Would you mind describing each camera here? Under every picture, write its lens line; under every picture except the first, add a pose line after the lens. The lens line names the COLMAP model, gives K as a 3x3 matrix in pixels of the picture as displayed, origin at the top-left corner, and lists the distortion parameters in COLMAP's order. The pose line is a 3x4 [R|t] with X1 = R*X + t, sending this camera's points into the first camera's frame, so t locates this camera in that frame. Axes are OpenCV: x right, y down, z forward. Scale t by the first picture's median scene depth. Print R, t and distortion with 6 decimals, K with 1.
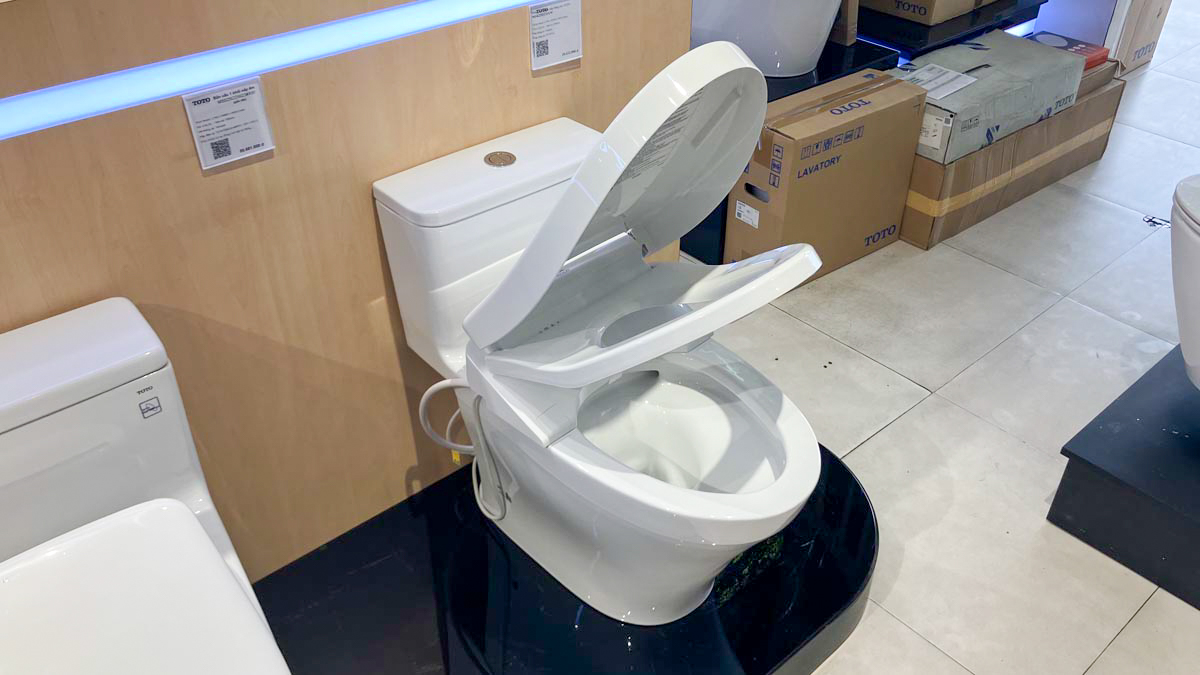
lens RADIAL K [[992.8, 0, 597.5], [0, 992.8, 348.6], [0, 0, 1]] dist [-0.010187, 0.024581]
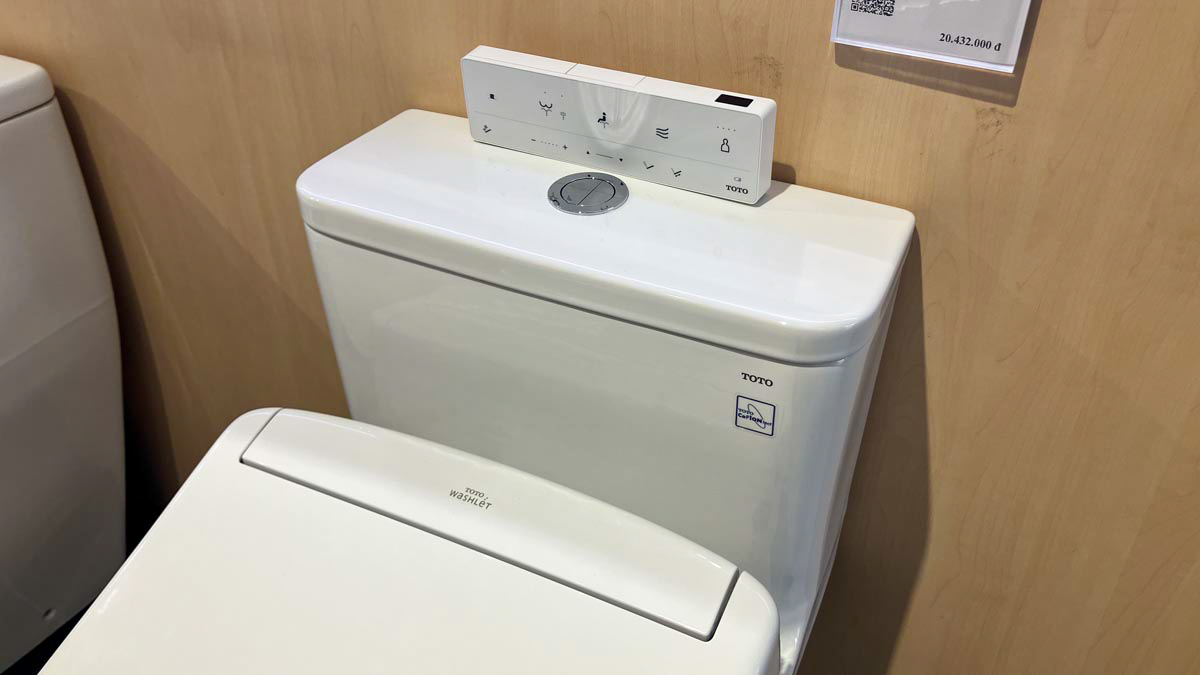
lens RADIAL K [[992.8, 0, 604.2], [0, 992.8, 328.7], [0, 0, 1]] dist [-0.010187, 0.024581]
pose [[0.392243, 0.535974, -0.747581, 0.242608], [-0.543322, 0.790788, 0.281879, -0.274960], [0.742258, 0.295612, 0.601388, 0.814615]]
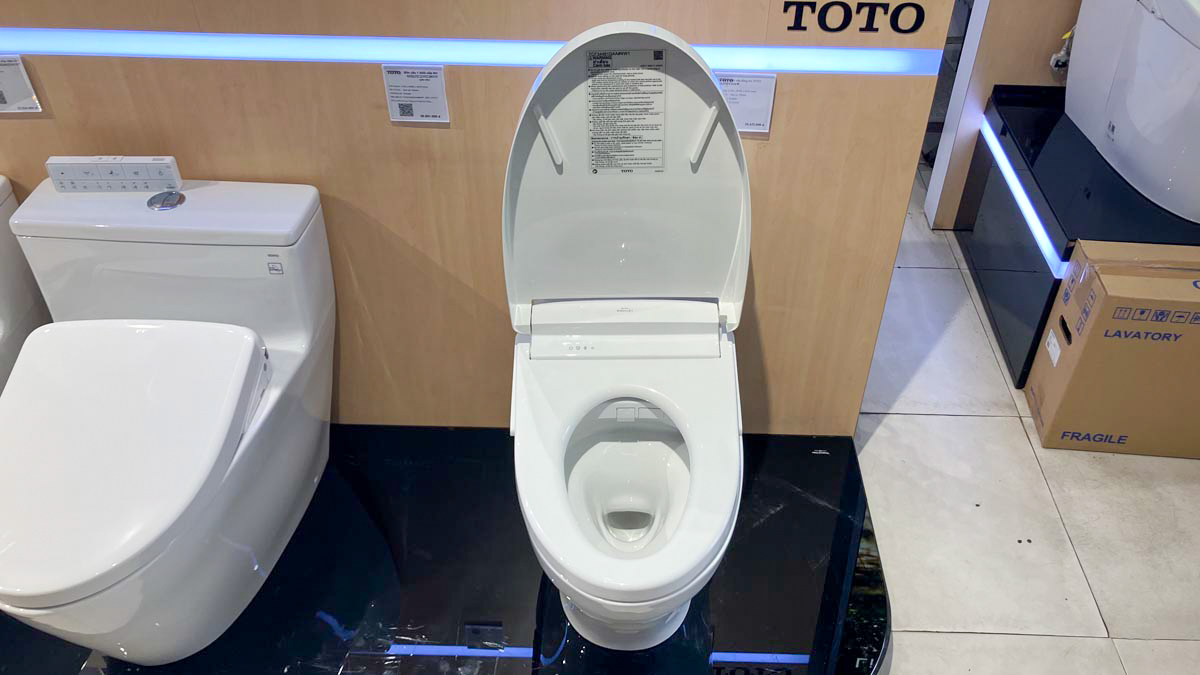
lens RADIAL K [[992.8, 0, 599.0], [0, 992.8, 327.5], [0, 0, 1]] dist [-0.010187, 0.024581]
pose [[0.731432, 0.438814, -0.521968, 0.534389], [-0.409552, 0.894701, 0.178263, -0.249206], [0.545229, 0.083386, 0.834129, 0.073982]]
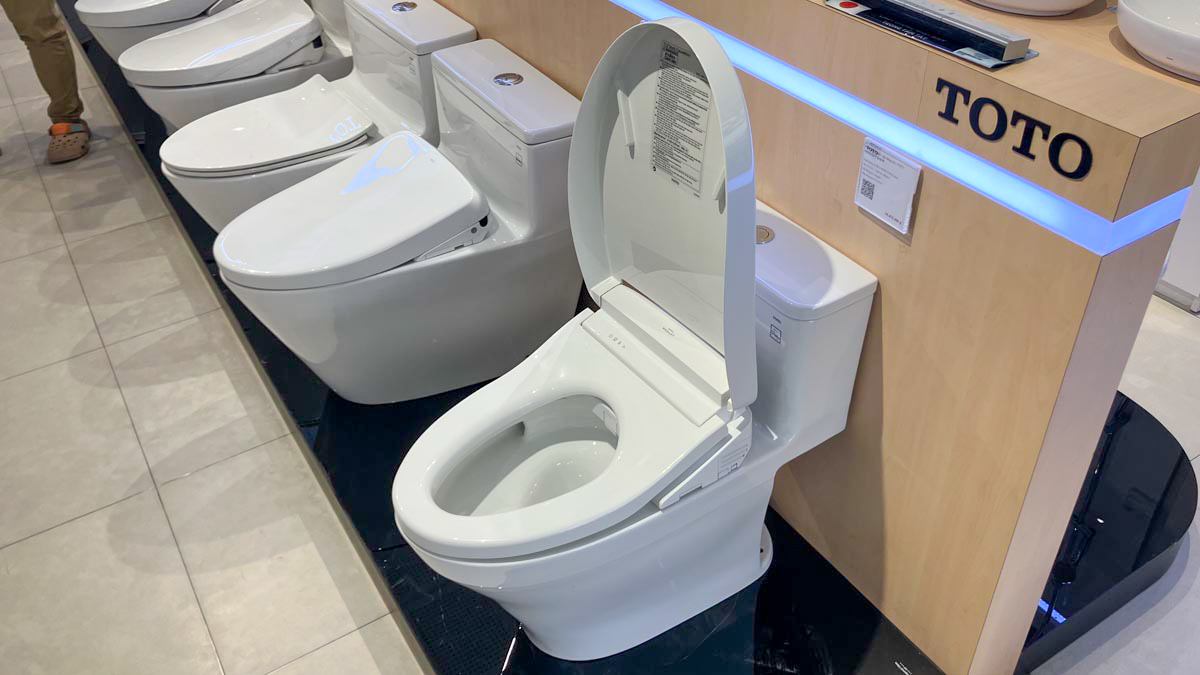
lens RADIAL K [[992.8, 0, 599.4], [0, 992.8, 326.7], [0, 0, 1]] dist [-0.010187, 0.024581]
pose [[-0.155892, 0.606494, -0.779656, 0.785836], [-0.556380, 0.598270, 0.576641, -0.645091], [0.816174, 0.523678, 0.244175, 0.707347]]
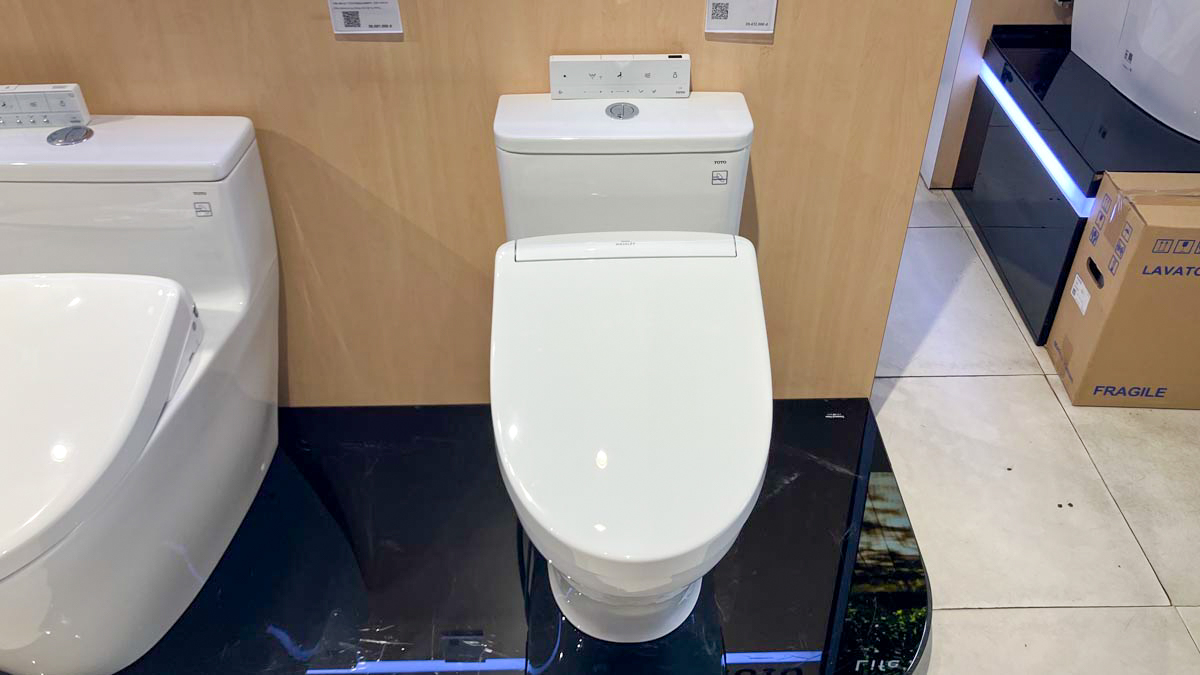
lens RADIAL K [[992.8, 0, 600.1], [0, 992.8, 330.8], [0, 0, 1]] dist [-0.010187, 0.024581]
pose [[0.763704, 0.401234, -0.505734, 0.471076], [-0.382276, 0.912351, 0.146561, -0.135374], [0.520213, 0.081401, 0.850149, 0.206106]]
